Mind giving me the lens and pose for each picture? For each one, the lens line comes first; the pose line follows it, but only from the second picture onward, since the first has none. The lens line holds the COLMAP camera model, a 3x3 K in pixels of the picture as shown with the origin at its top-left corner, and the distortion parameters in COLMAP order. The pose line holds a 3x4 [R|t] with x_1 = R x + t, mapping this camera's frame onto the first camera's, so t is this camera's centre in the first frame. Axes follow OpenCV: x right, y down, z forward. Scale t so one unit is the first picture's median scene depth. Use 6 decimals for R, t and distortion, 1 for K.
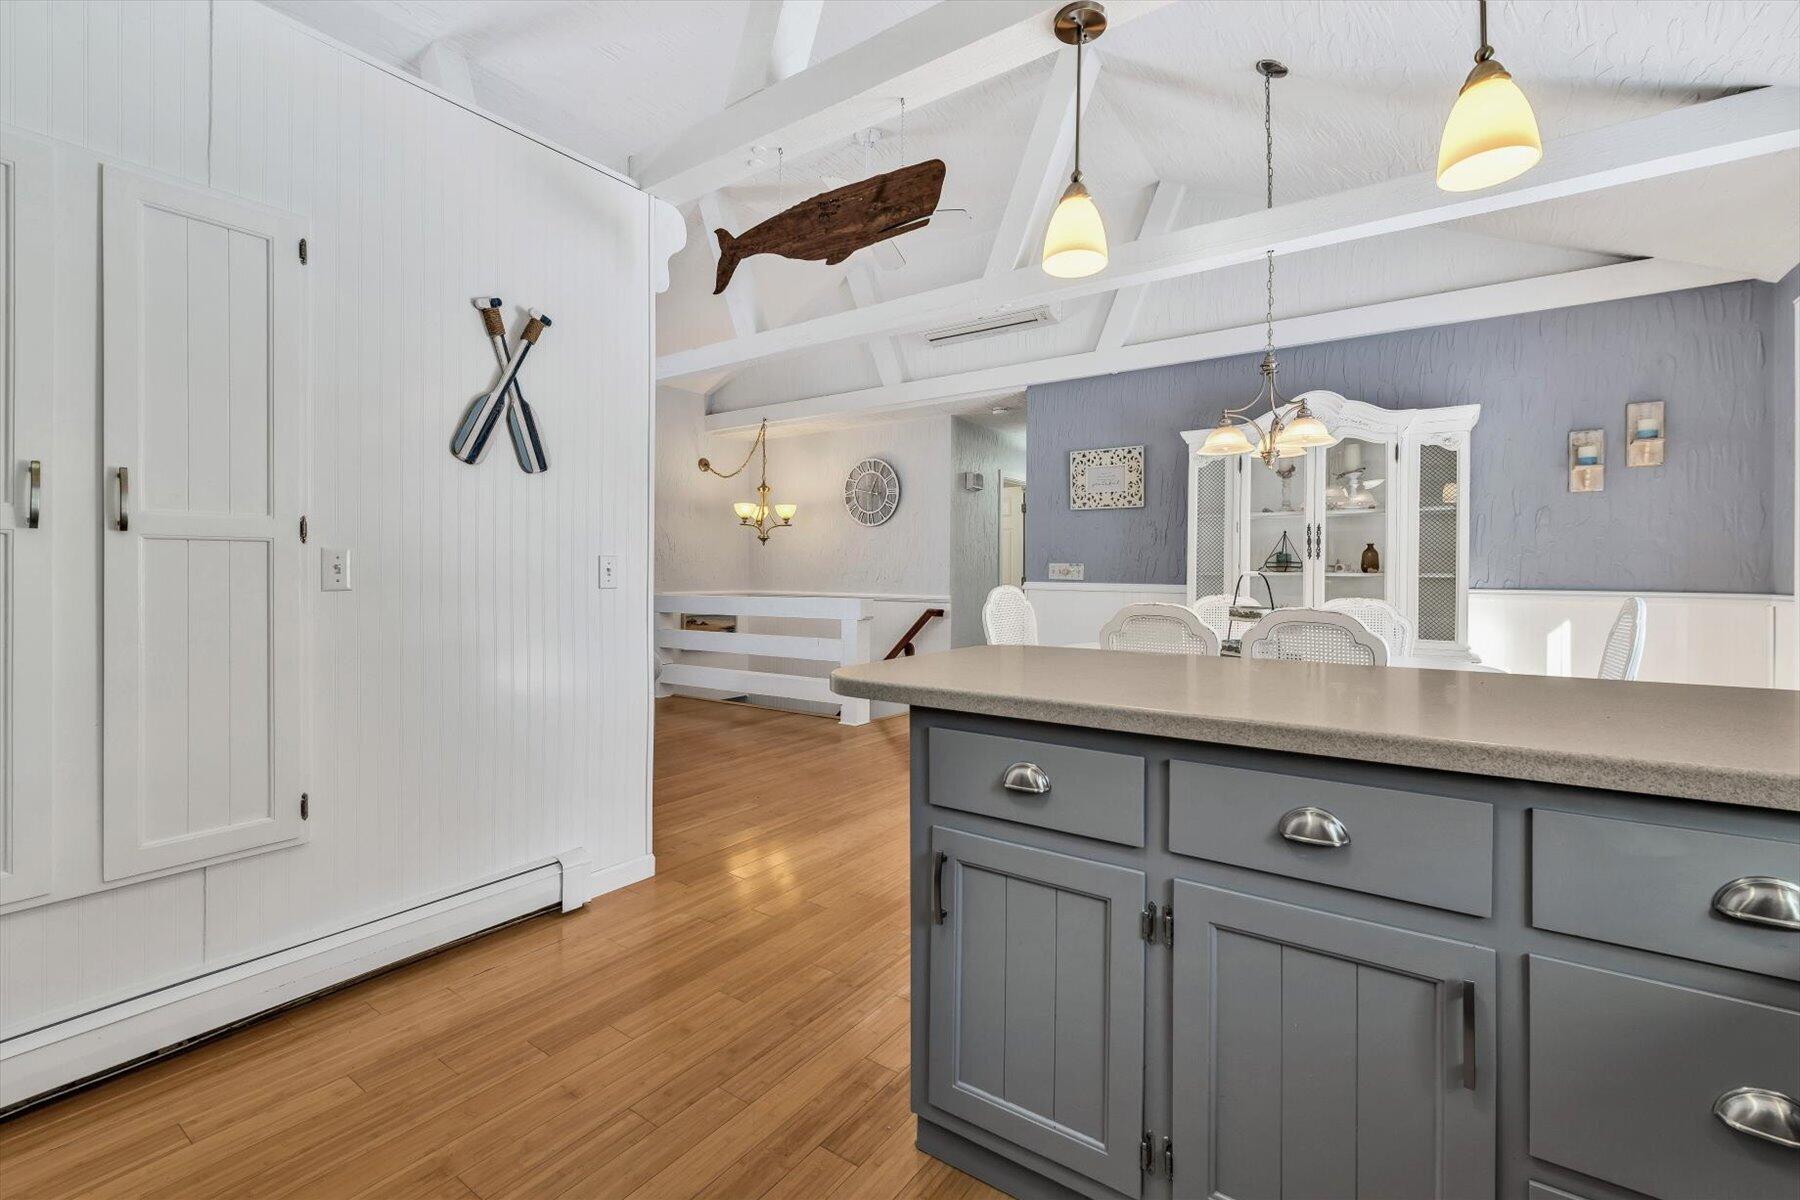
lens RADIAL K [[745.8, 0, 925.3], [0, 745.8, 587.3], [0, 0, 1]] dist [-0.000441, 0.000061]
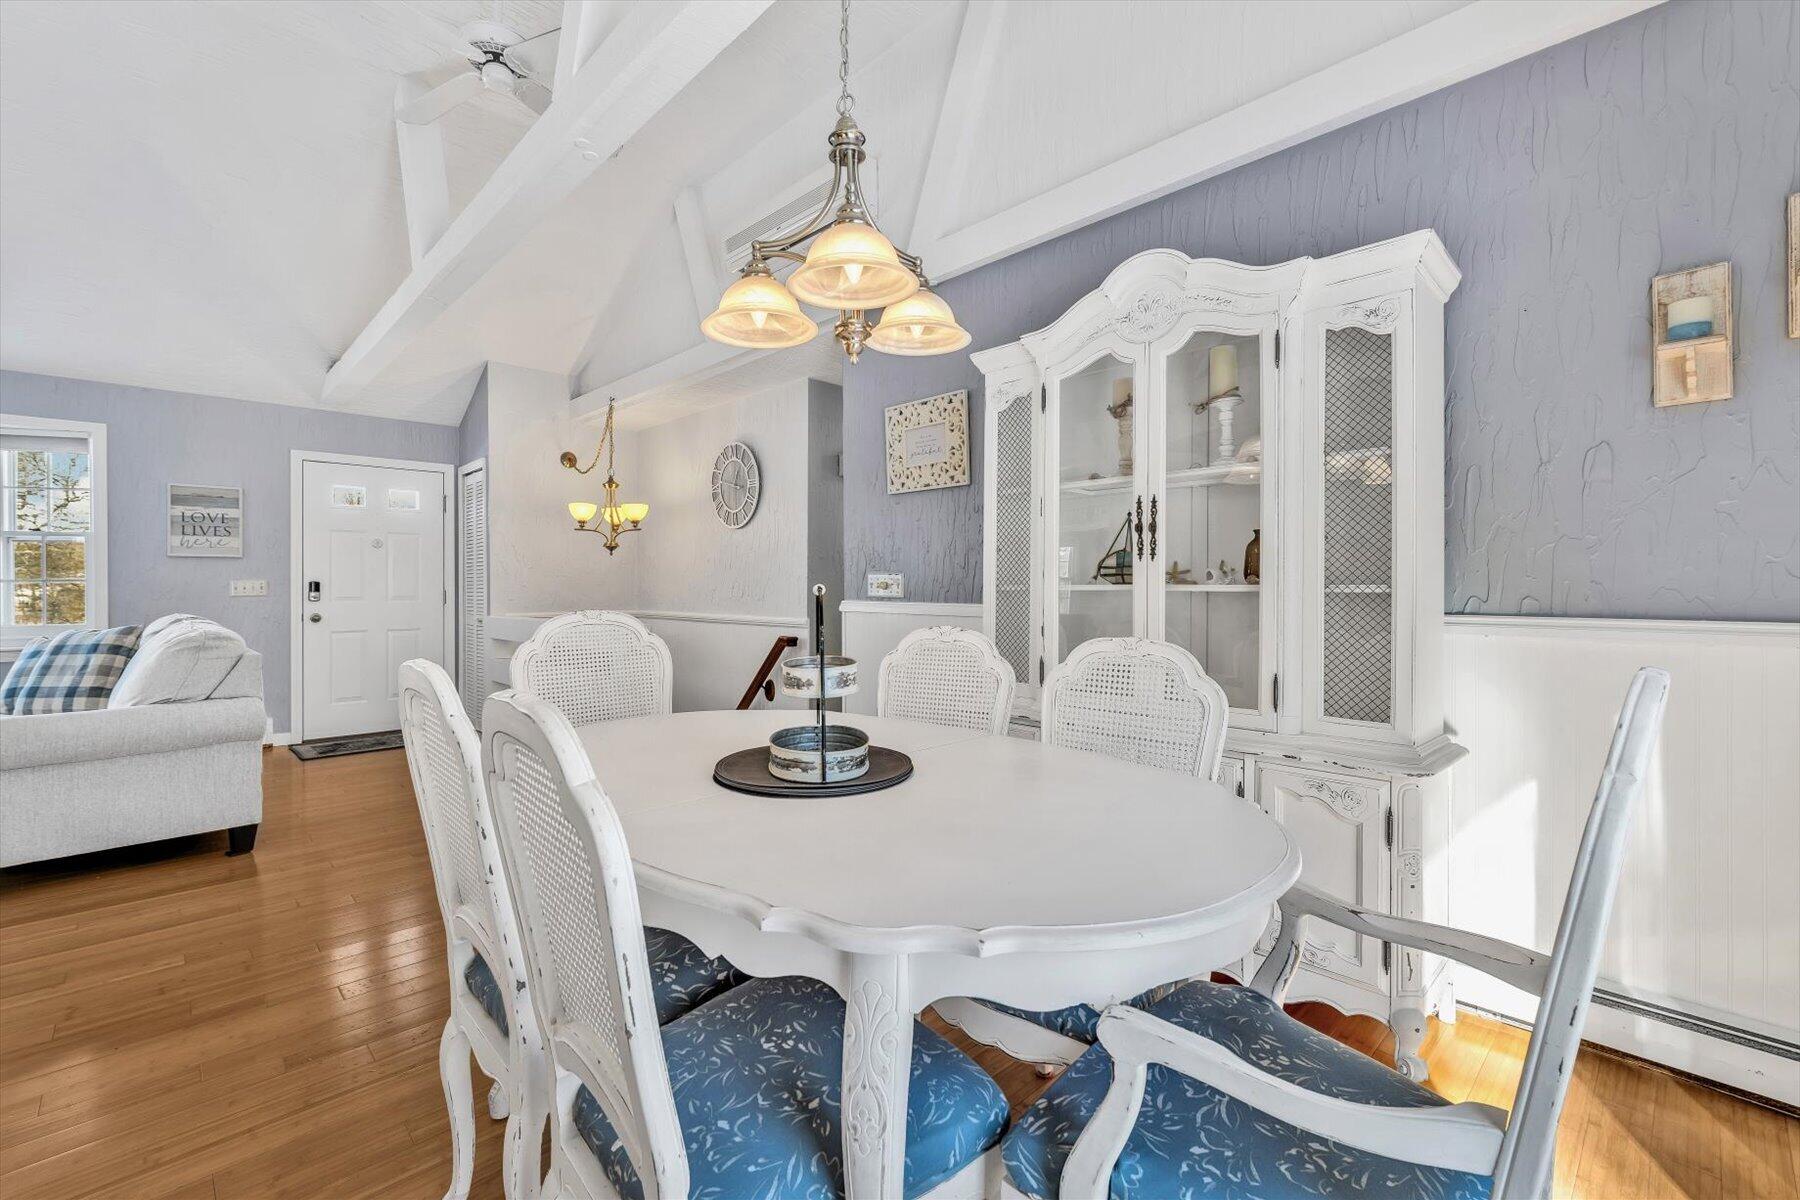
lens RADIAL K [[765.1, 0, 939.8], [0, 765.1, 586.6], [0, 0, 1]] dist [-0.004578, 0.000107]
pose [[0.986048, -0.007383, -0.166299, 0.376218], [0.004101, 0.999790, -0.020070, -0.006336], [0.166412, 0.019108, 0.985871, 0.345066]]
